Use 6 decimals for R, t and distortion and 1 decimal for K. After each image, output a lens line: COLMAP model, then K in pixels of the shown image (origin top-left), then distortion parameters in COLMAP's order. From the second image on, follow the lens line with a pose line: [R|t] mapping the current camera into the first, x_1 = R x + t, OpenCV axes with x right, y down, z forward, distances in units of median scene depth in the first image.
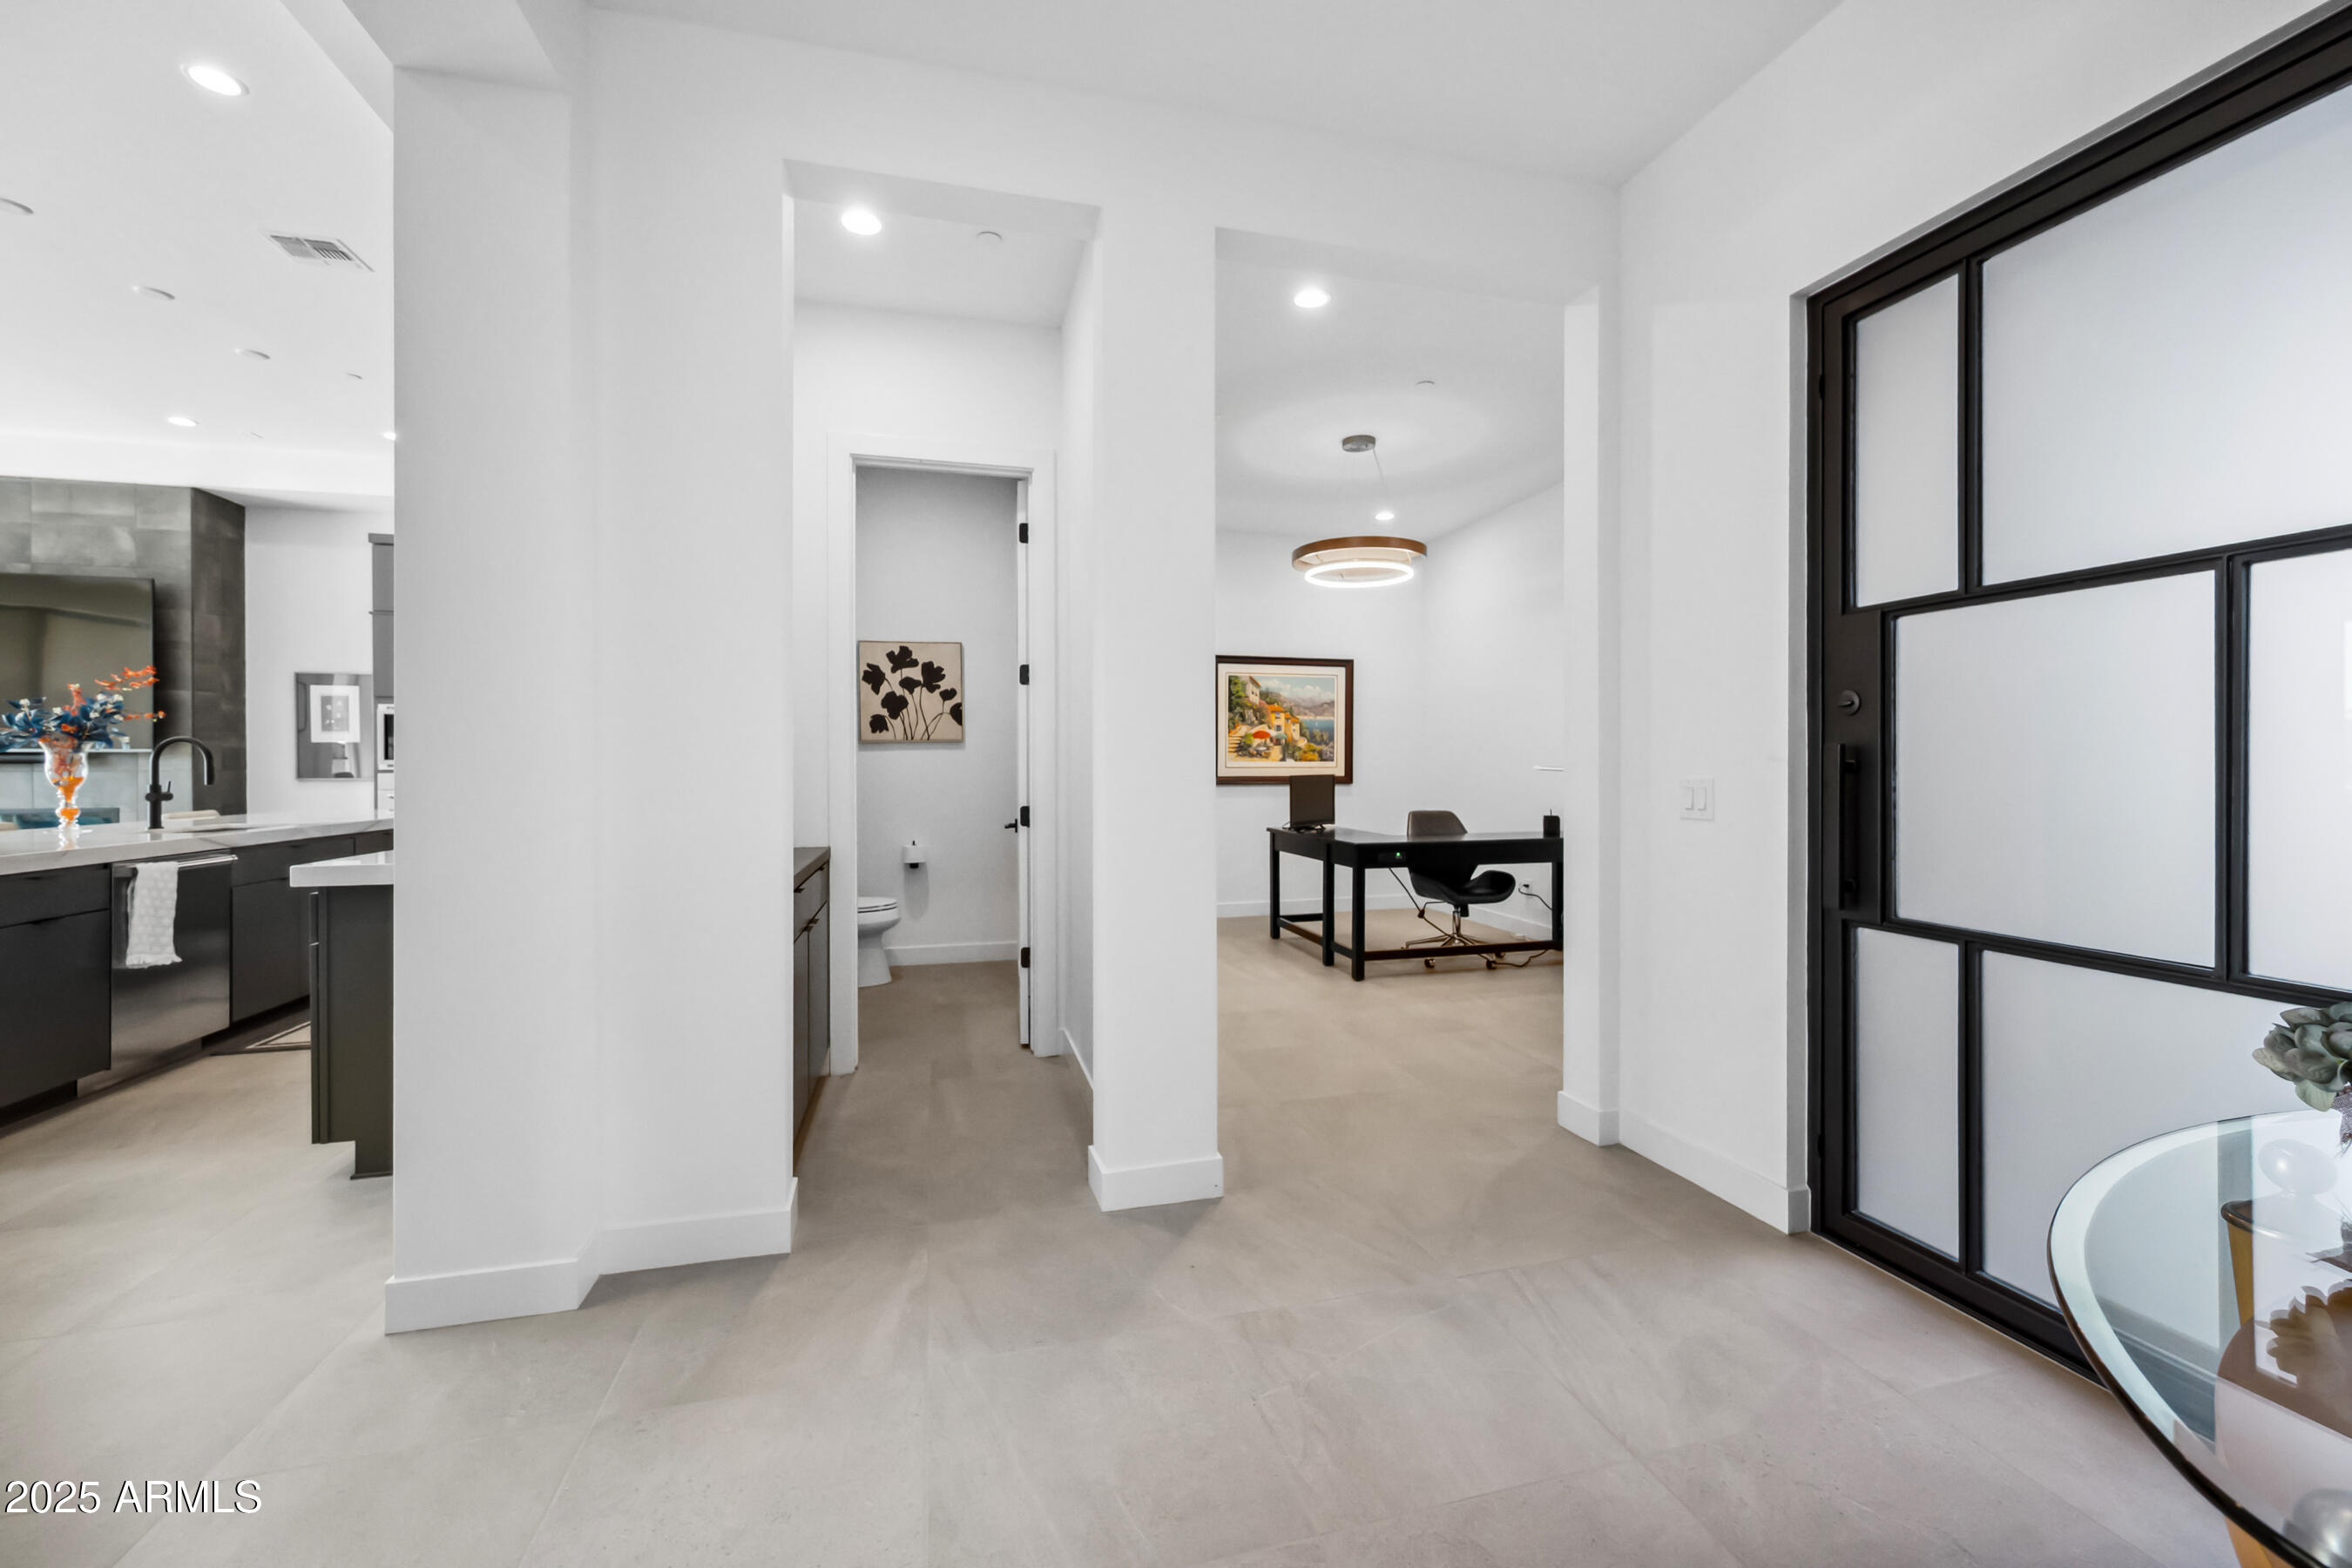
lens RADIAL K [[950.1, 0, 1219.5], [0, 950.1, 762.0], [0, 0, 1]] dist [-0.000087, -0.001242]
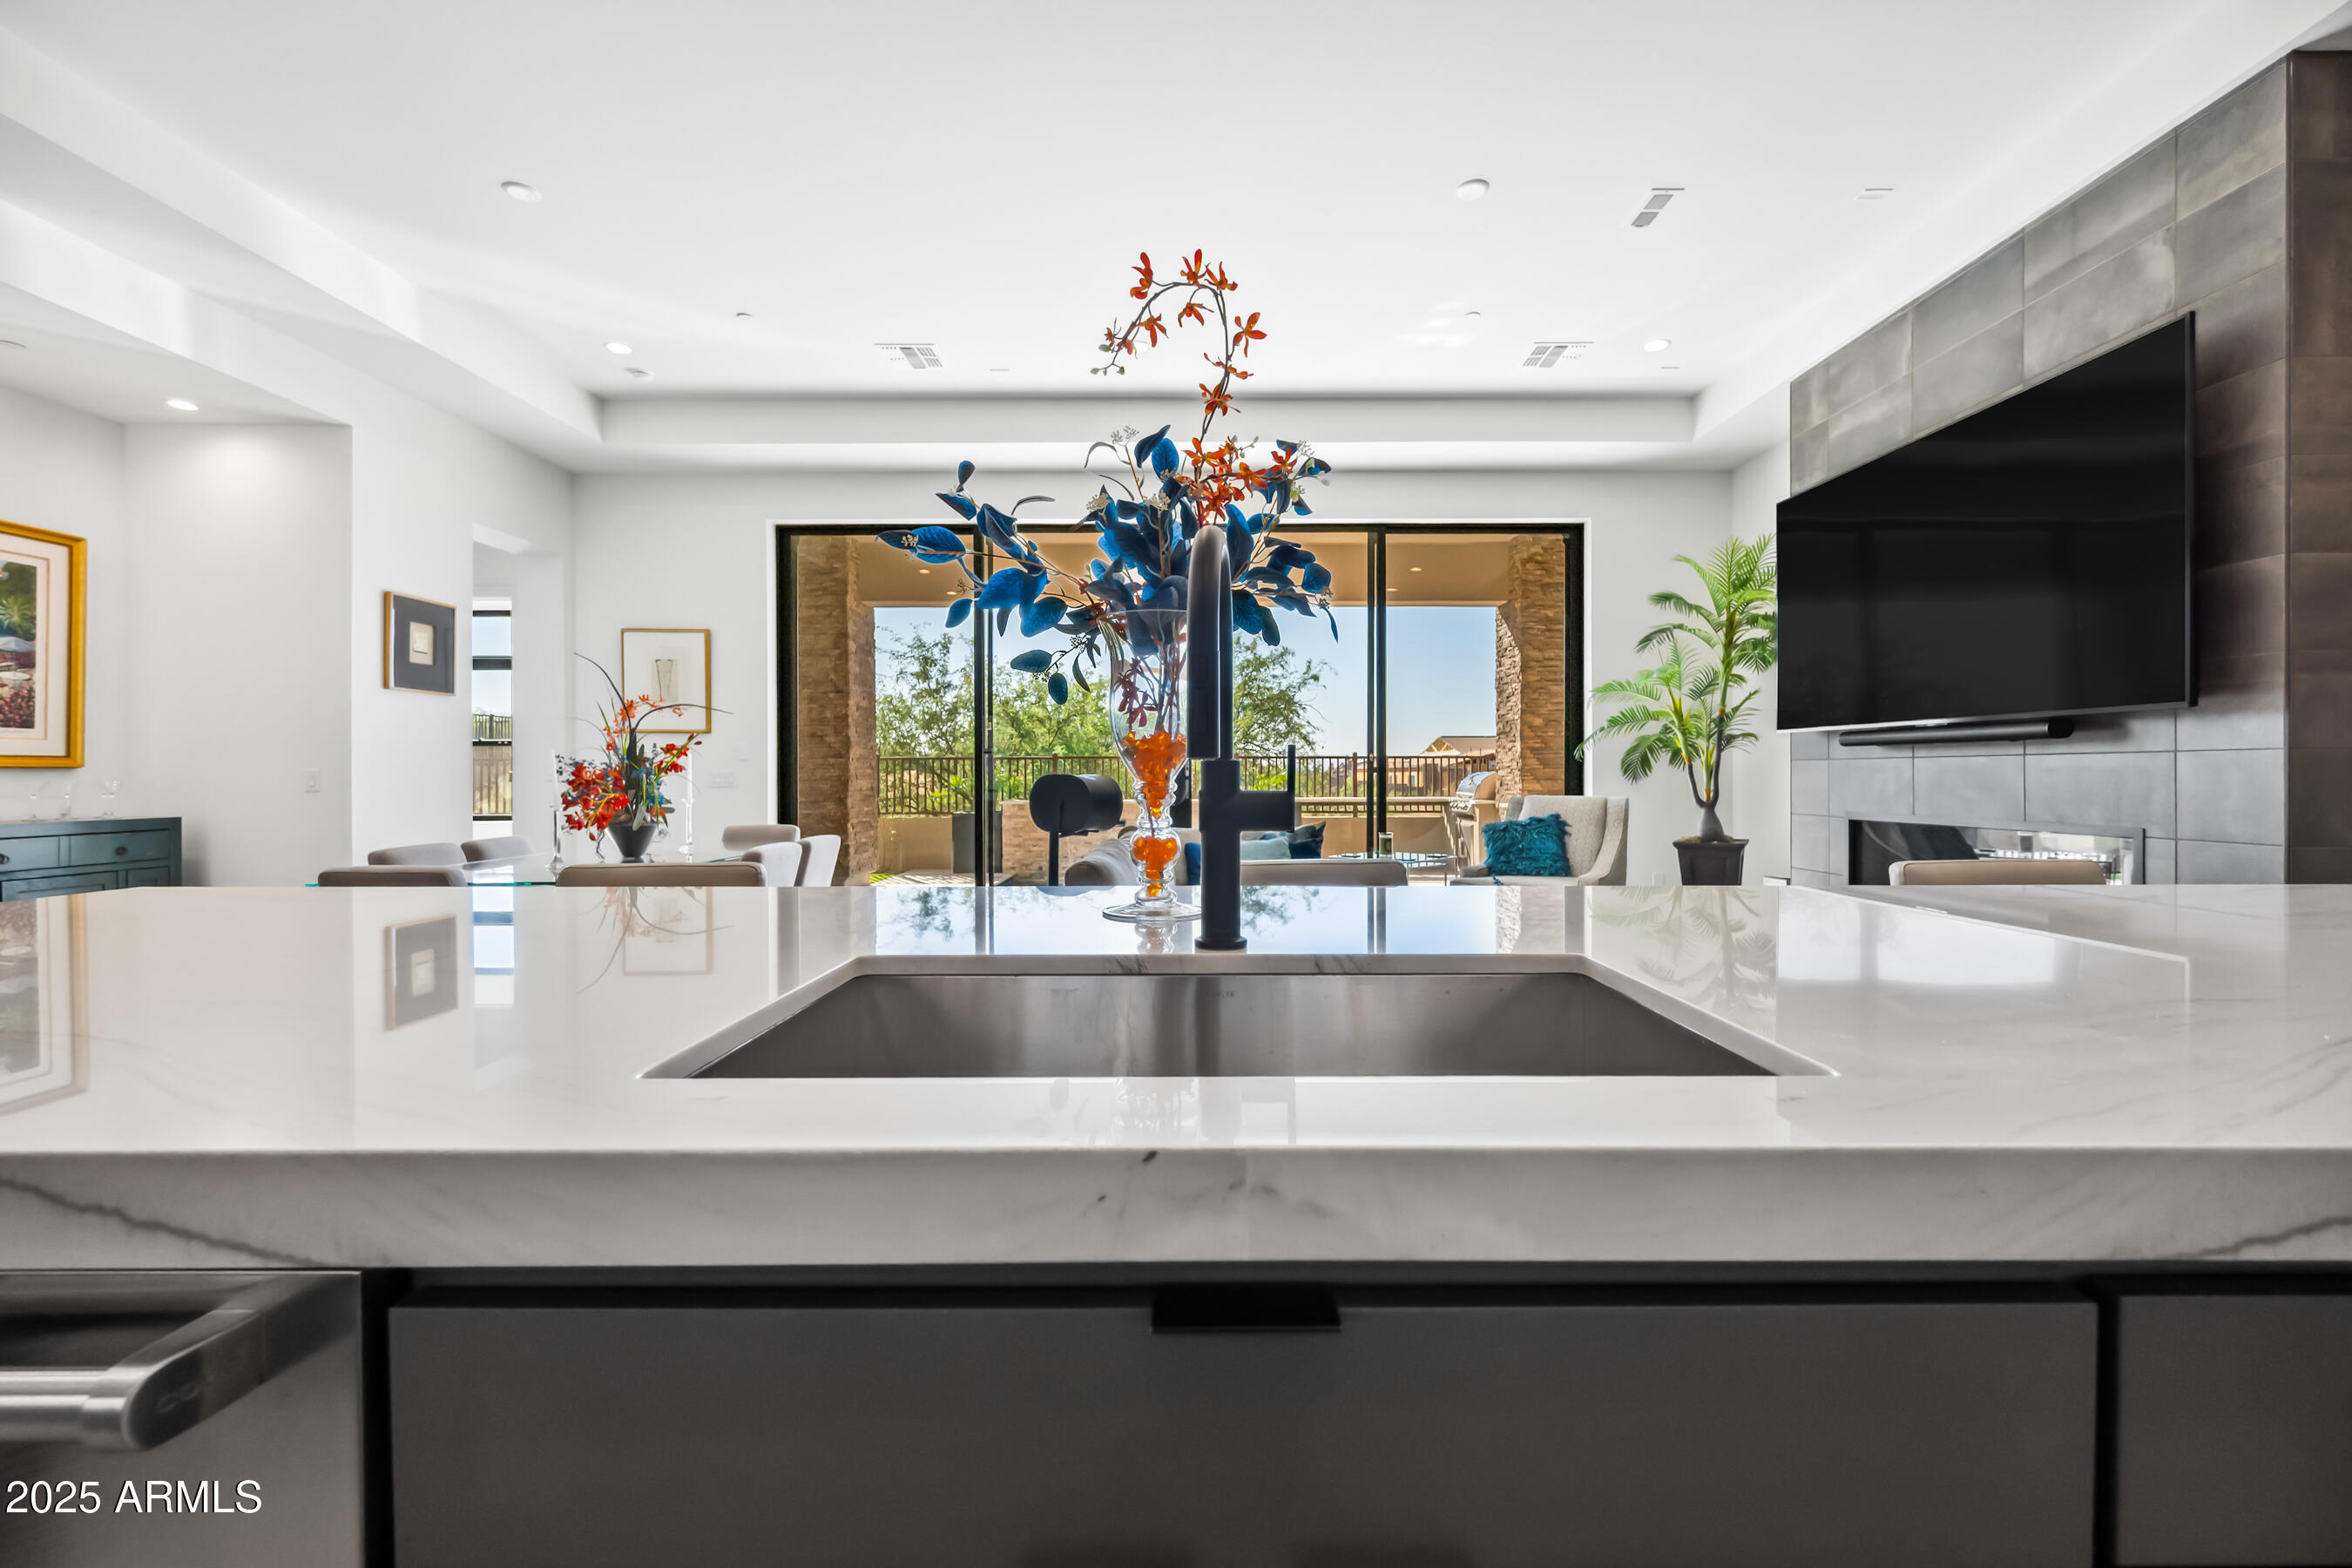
lens RADIAL K [[950.1, 0, 1193.0], [0, 950.1, 776.9], [0, 0, 1]] dist [-0.000087, -0.001242]
pose [[-0.271616, 0.008874, -0.962365, -0.607370], [0.004465, 0.999958, 0.007961, 0.017906], [0.962395, -0.002134, -0.271644, 0.709217]]
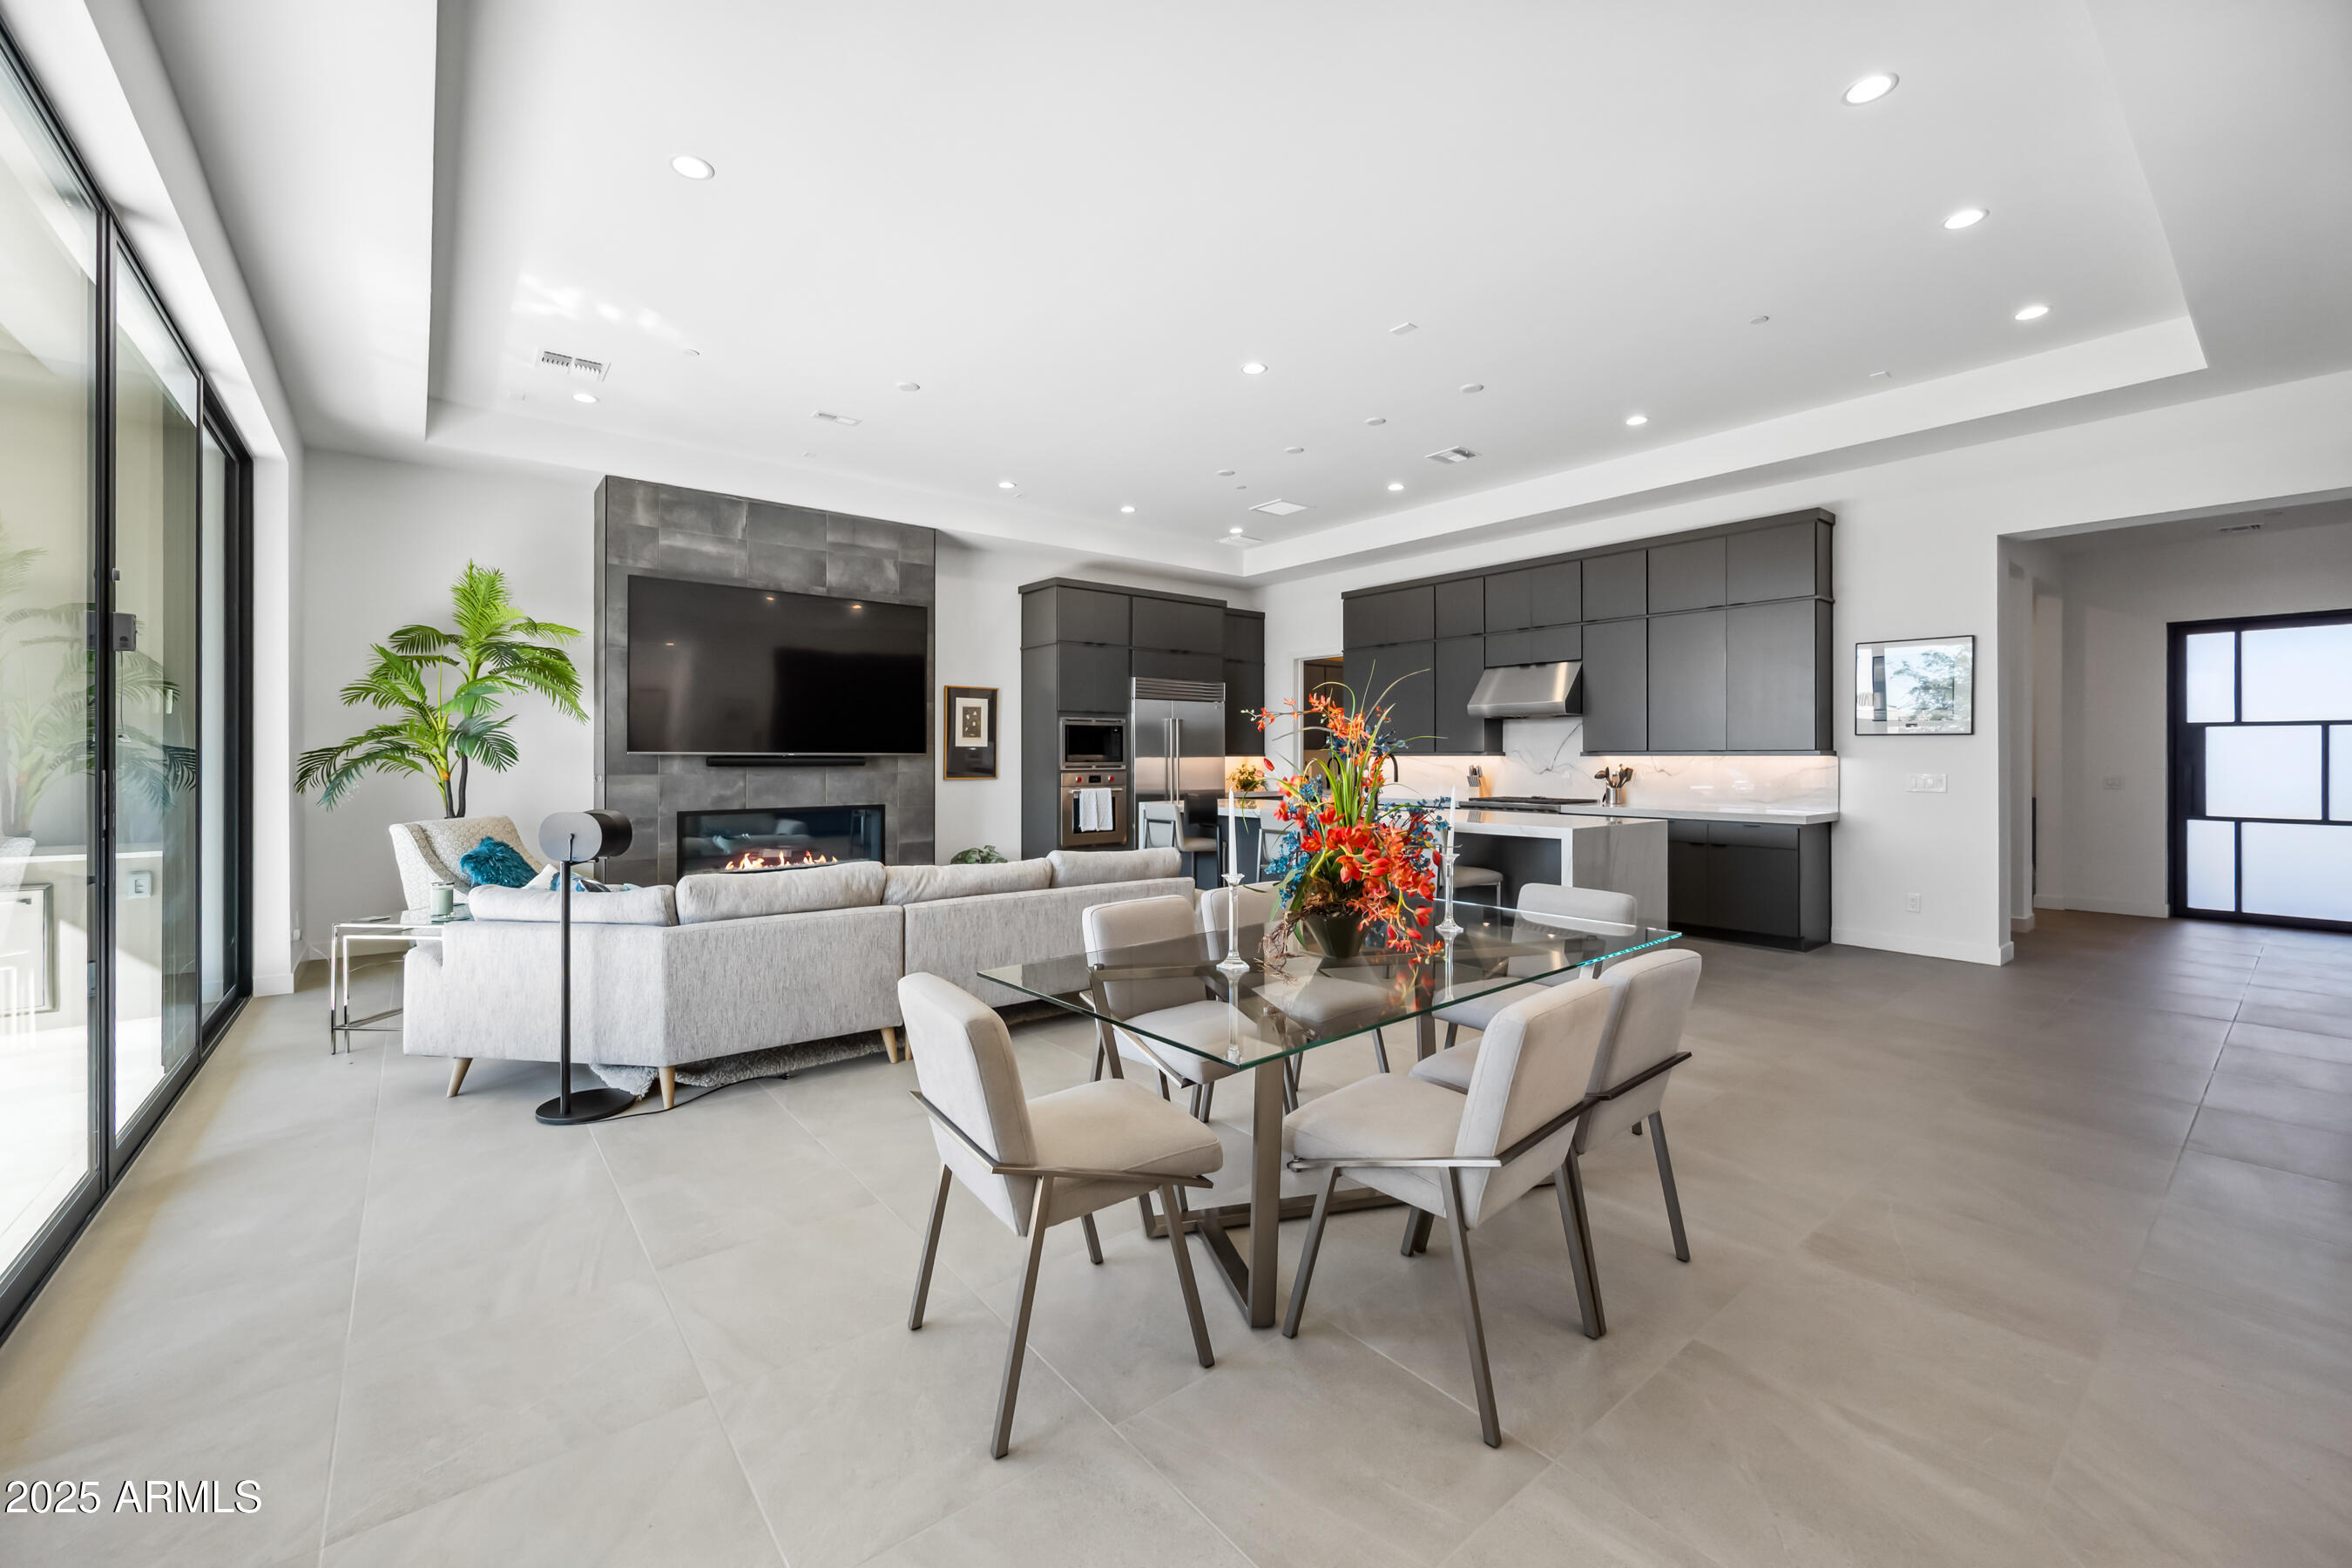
lens RADIAL K [[950.1, 0, 1191.0], [0, 950.1, 755.0], [0, 0, 1]] dist [-0.000087, -0.001242]
pose [[0.912744, 0.005676, 0.408494, -1.377185], [-0.003840, 0.999978, -0.005316, -0.007099], [-0.408515, 0.003284, 0.912746, -0.209566]]
